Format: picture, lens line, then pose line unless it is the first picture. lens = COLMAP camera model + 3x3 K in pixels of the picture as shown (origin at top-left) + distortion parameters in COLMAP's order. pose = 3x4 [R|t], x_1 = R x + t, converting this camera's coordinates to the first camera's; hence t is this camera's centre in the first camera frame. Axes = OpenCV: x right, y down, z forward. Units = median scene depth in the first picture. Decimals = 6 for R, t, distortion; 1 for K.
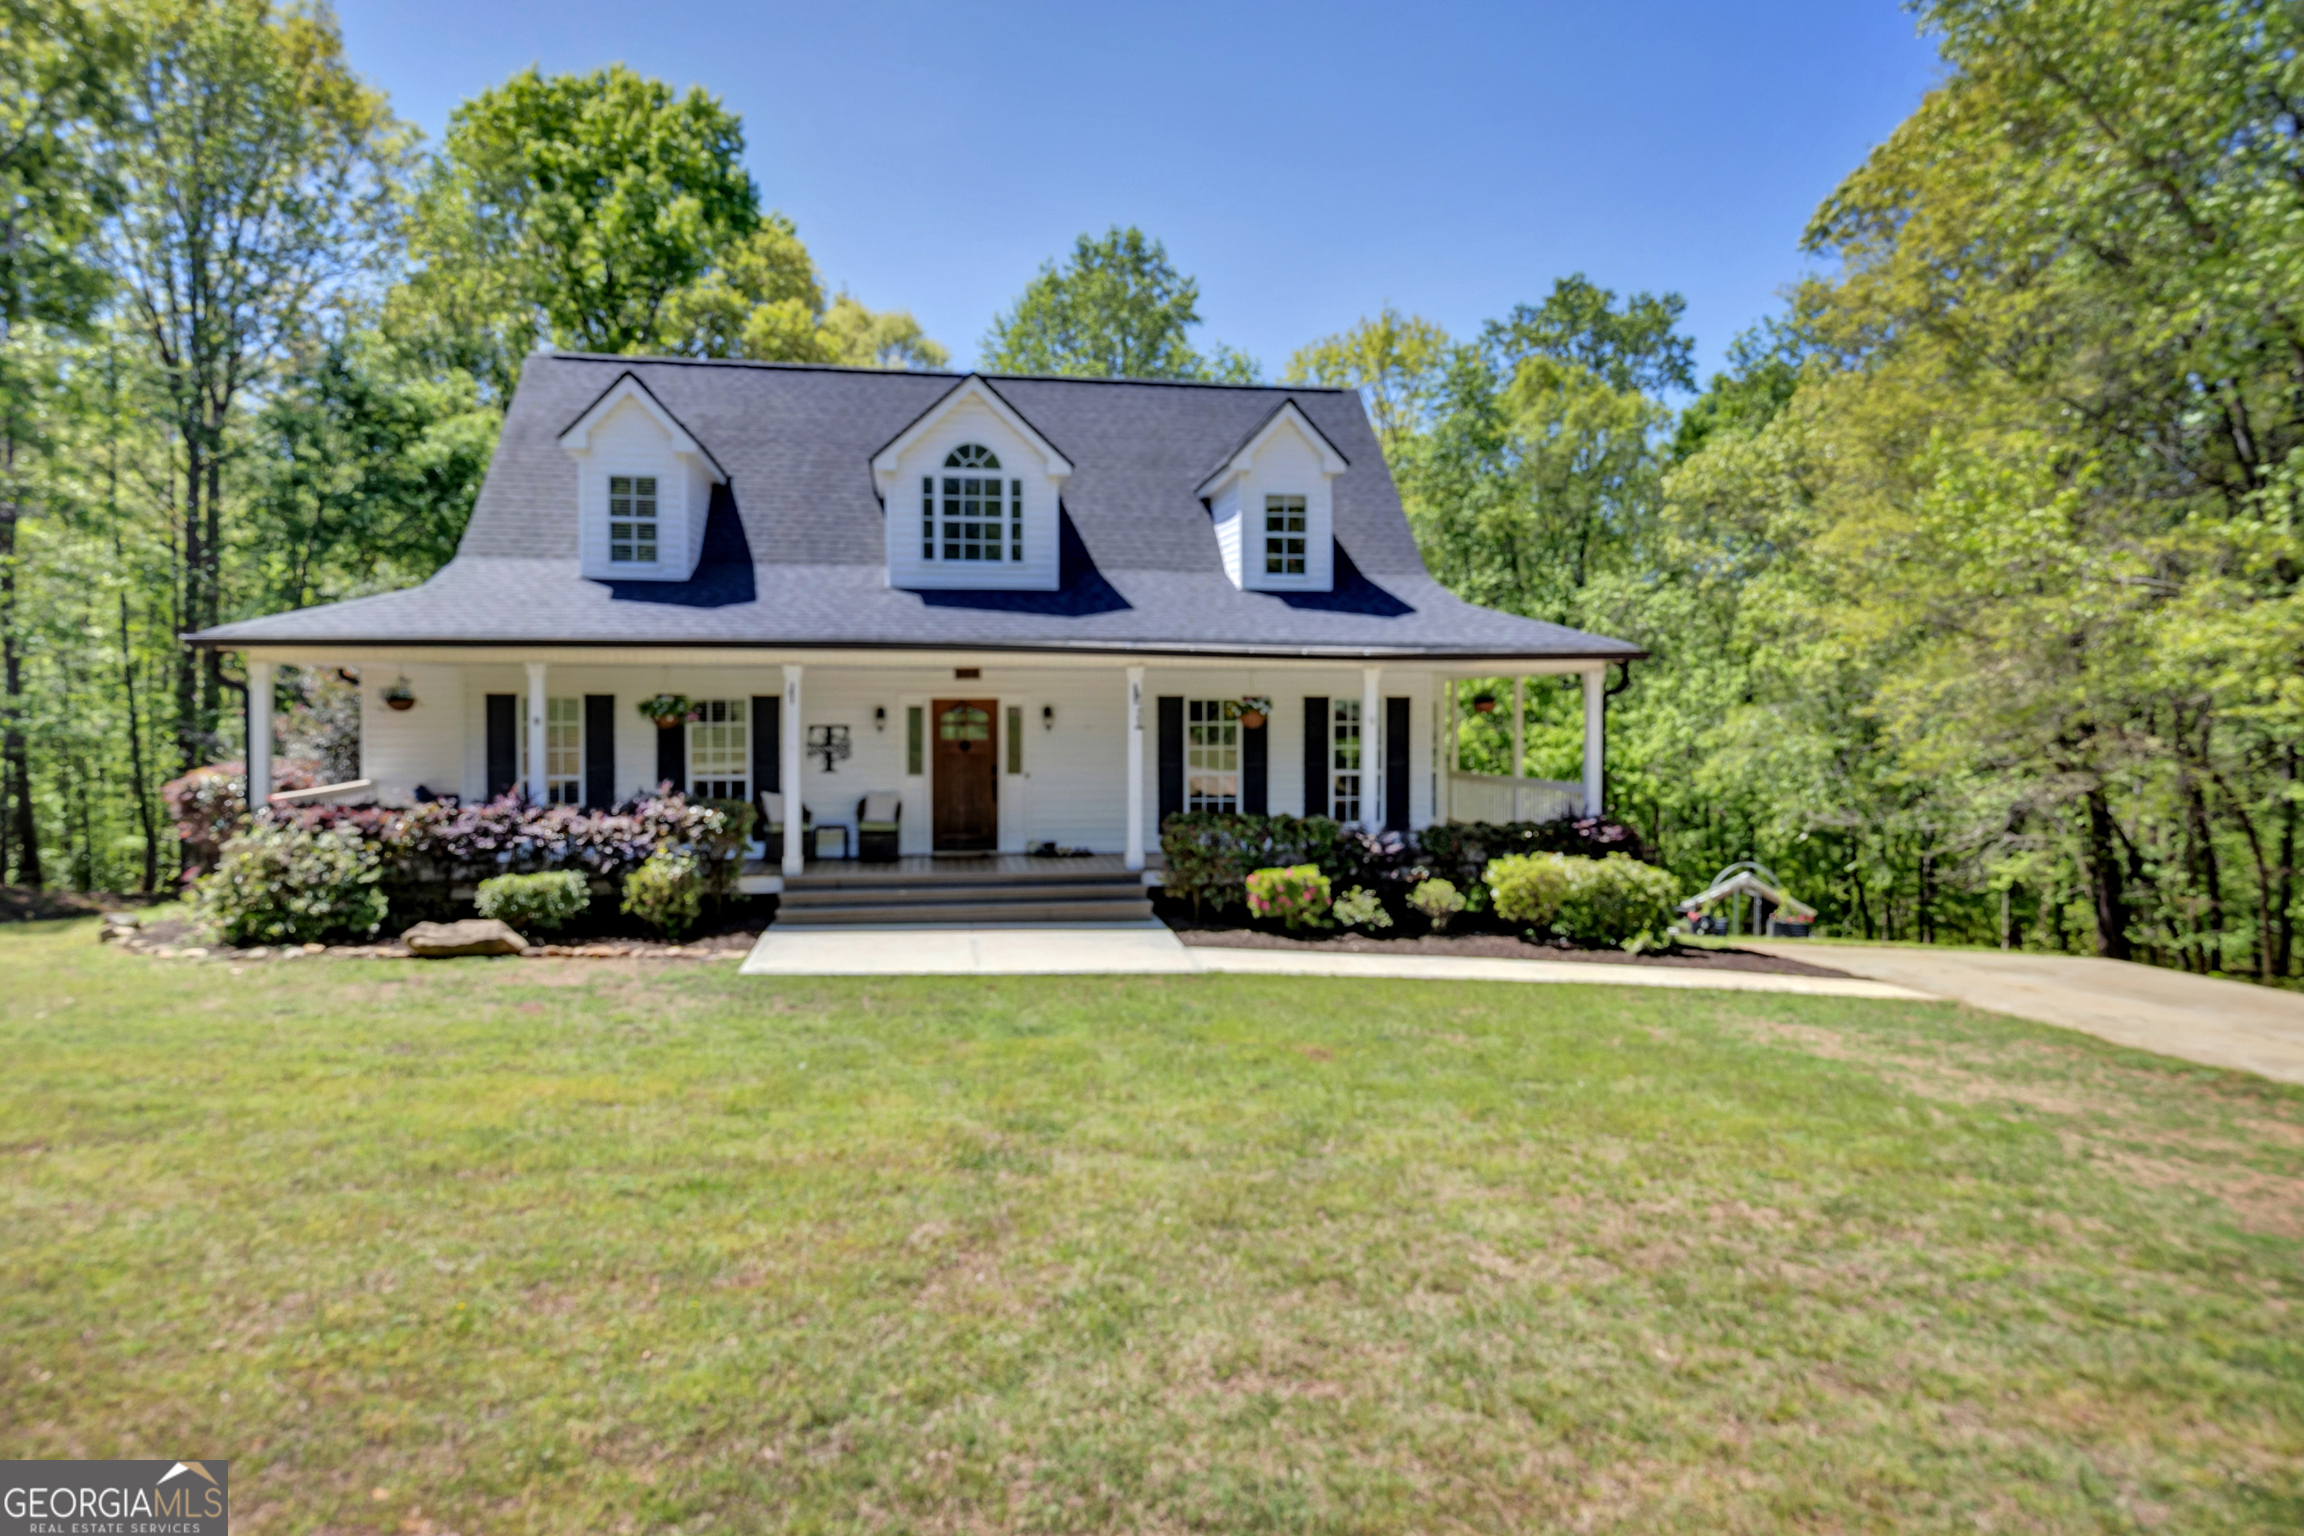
lens RADIAL K [[1397.3, 0, 1104.4], [0, 1397.3, 742.7], [0, 0, 1]] dist [-0.003979, -0.000694]
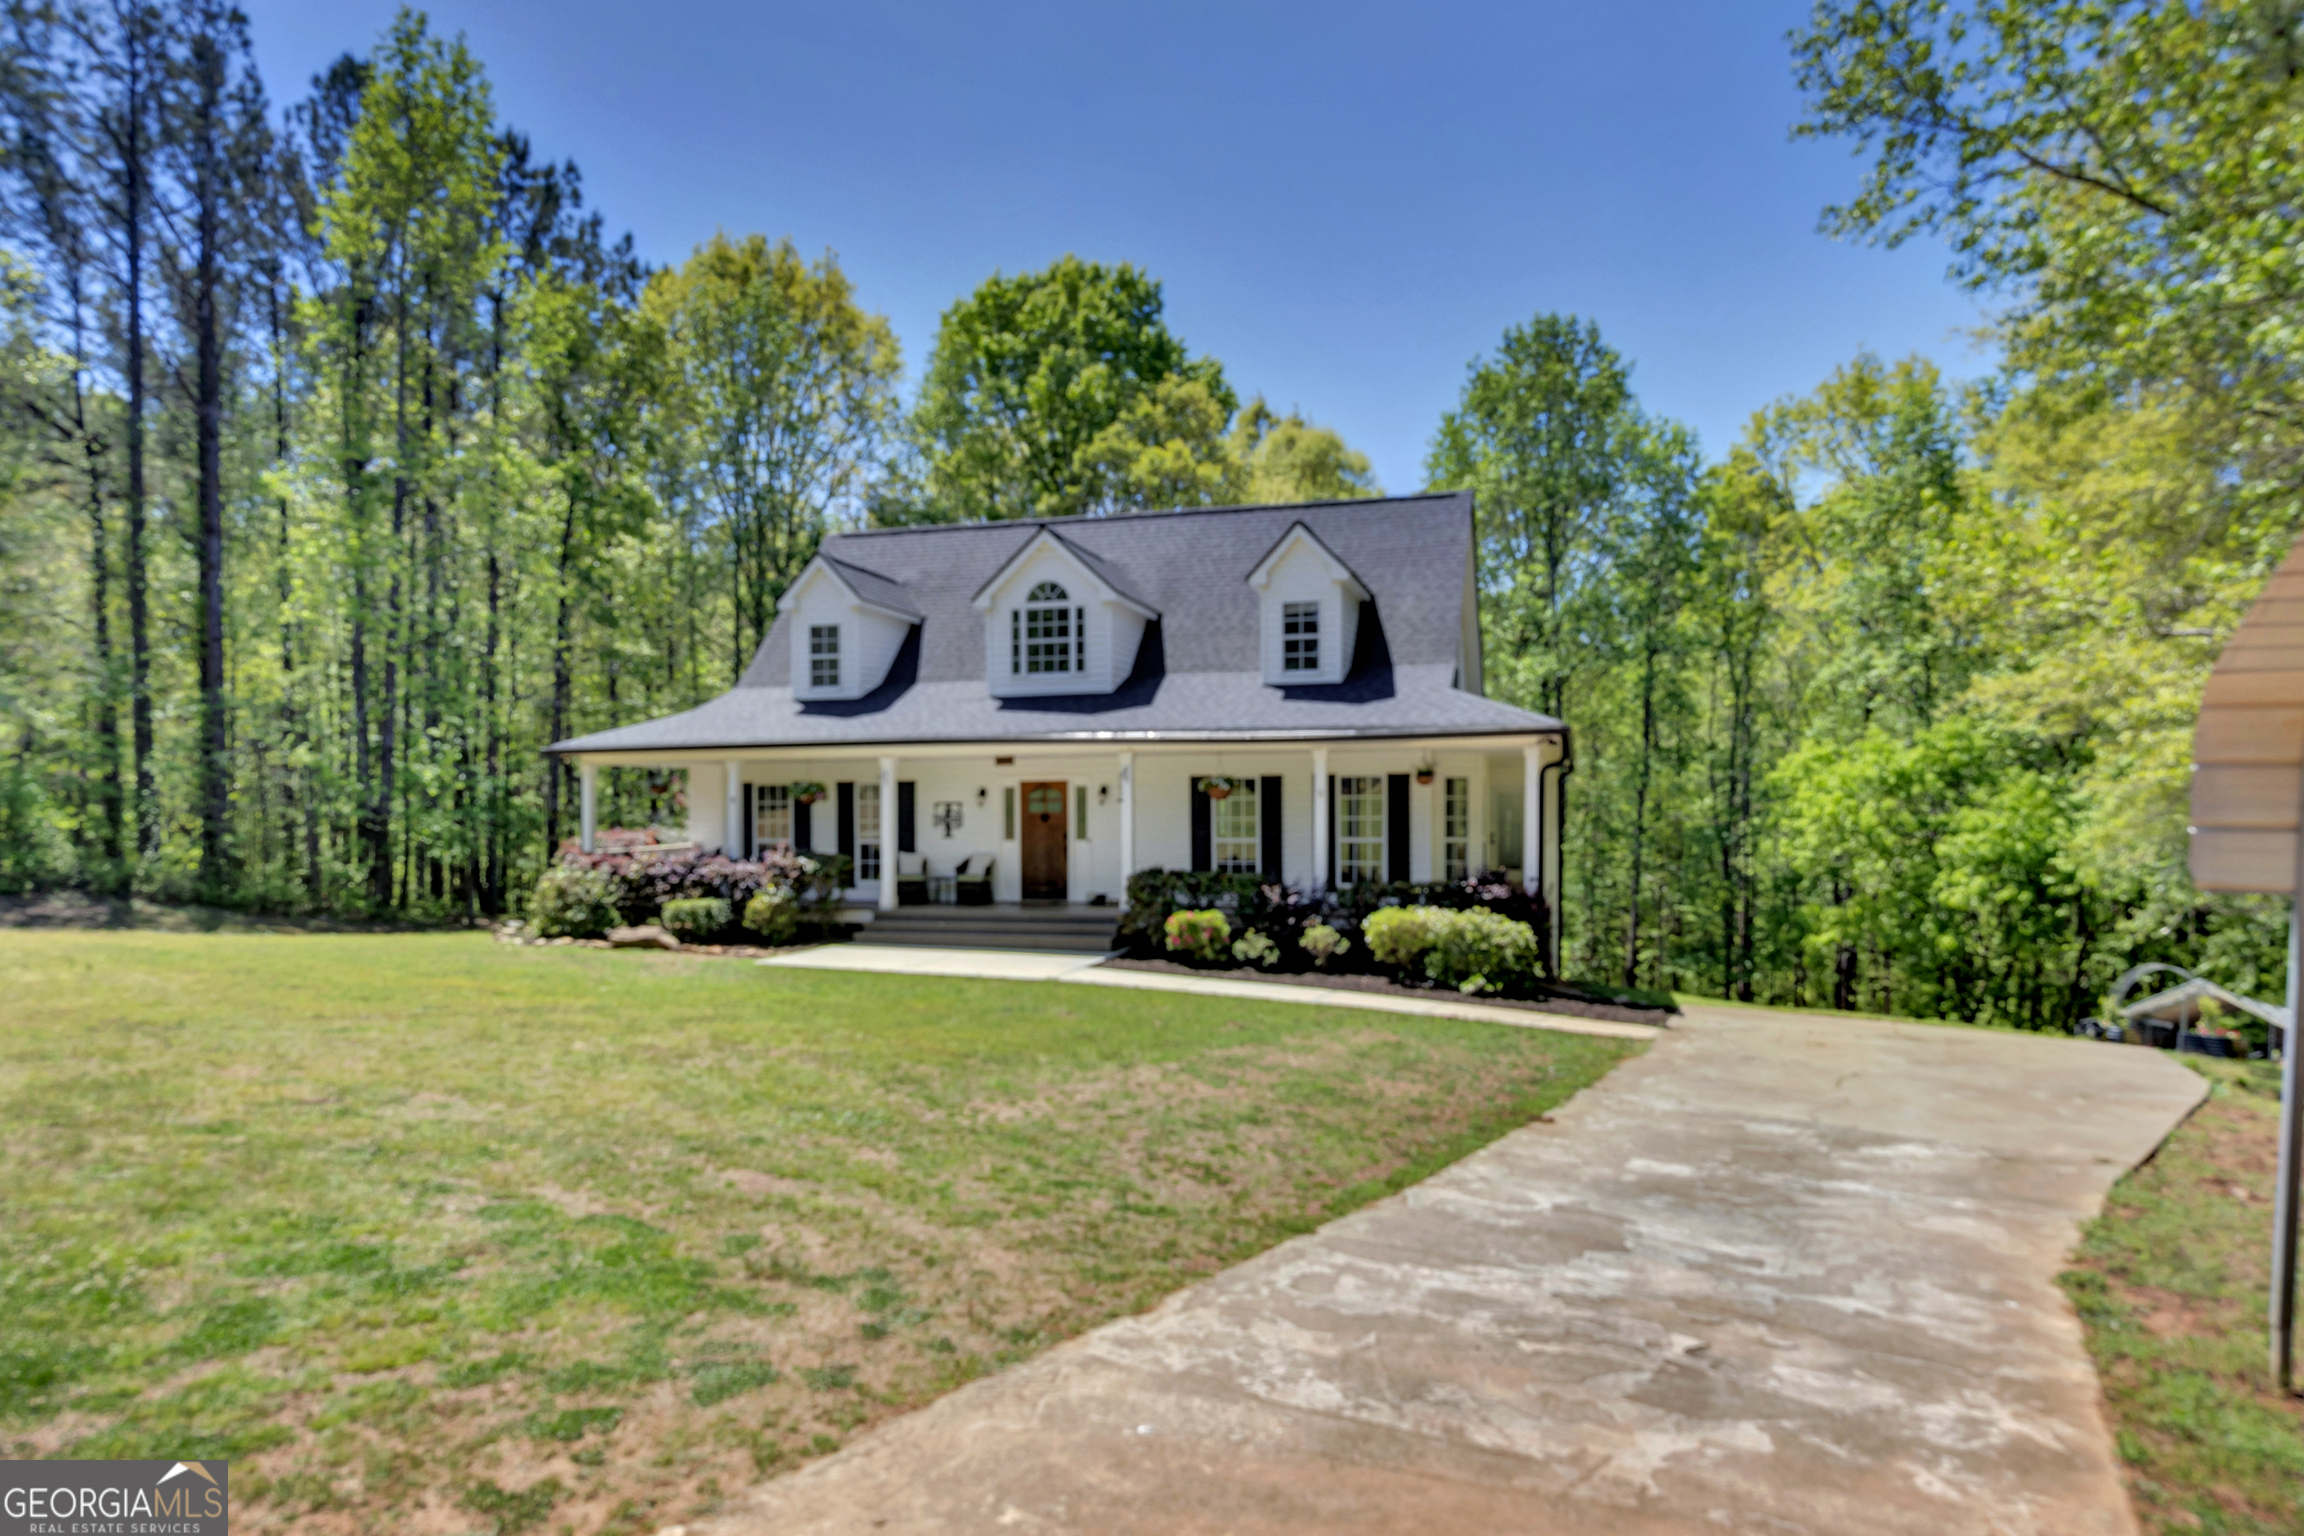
lens RADIAL K [[1500.5, 0, 1183.6], [0, 1500.5, 813.2], [0, 0, 1]] dist [0.006455, 0.000671]
pose [[0.892962, -0.007220, -0.450075, 0.631736], [-0.002528, 0.999775, -0.021055, 0.026830], [0.450126, 0.019939, 0.892742, -0.168673]]
